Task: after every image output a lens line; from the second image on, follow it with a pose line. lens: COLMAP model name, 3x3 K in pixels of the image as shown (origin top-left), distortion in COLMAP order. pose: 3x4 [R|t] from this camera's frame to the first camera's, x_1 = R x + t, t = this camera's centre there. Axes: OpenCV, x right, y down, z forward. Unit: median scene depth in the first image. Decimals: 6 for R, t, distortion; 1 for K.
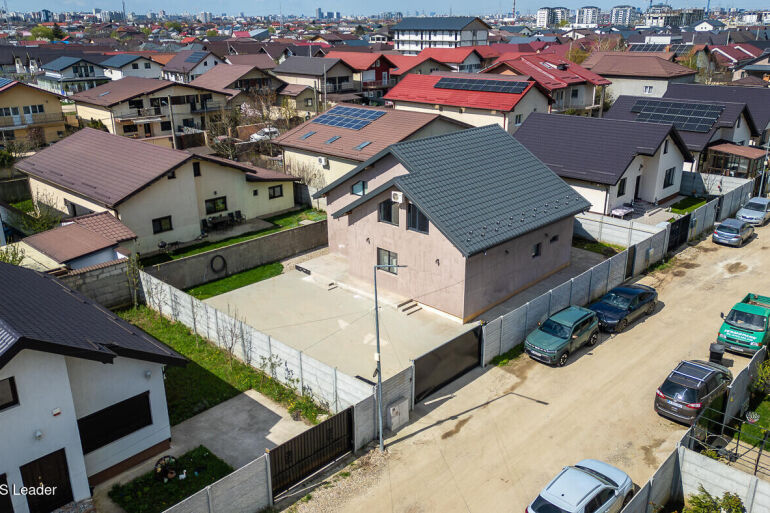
lens RADIAL K [[647.8, 0, 388.3], [0, 647.8, 253.4], [0, 0, 1]] dist [0.092946, -0.100504]
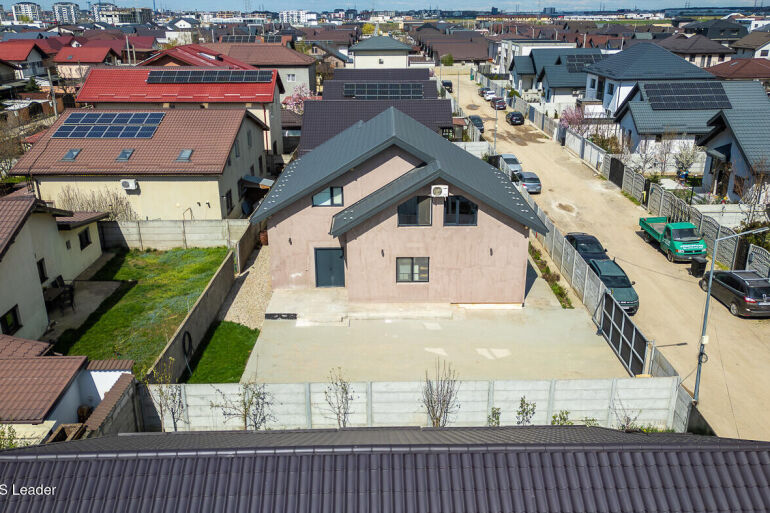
lens RADIAL K [[647.8, 0, 388.3], [0, 647.8, 253.4], [0, 0, 1]] dist [0.092946, -0.100504]
pose [[0.710106, -0.236462, 0.663200, -0.492937], [0.236397, 0.967313, 0.091776, -0.080186], [-0.663224, 0.091608, 0.742794, 0.318829]]
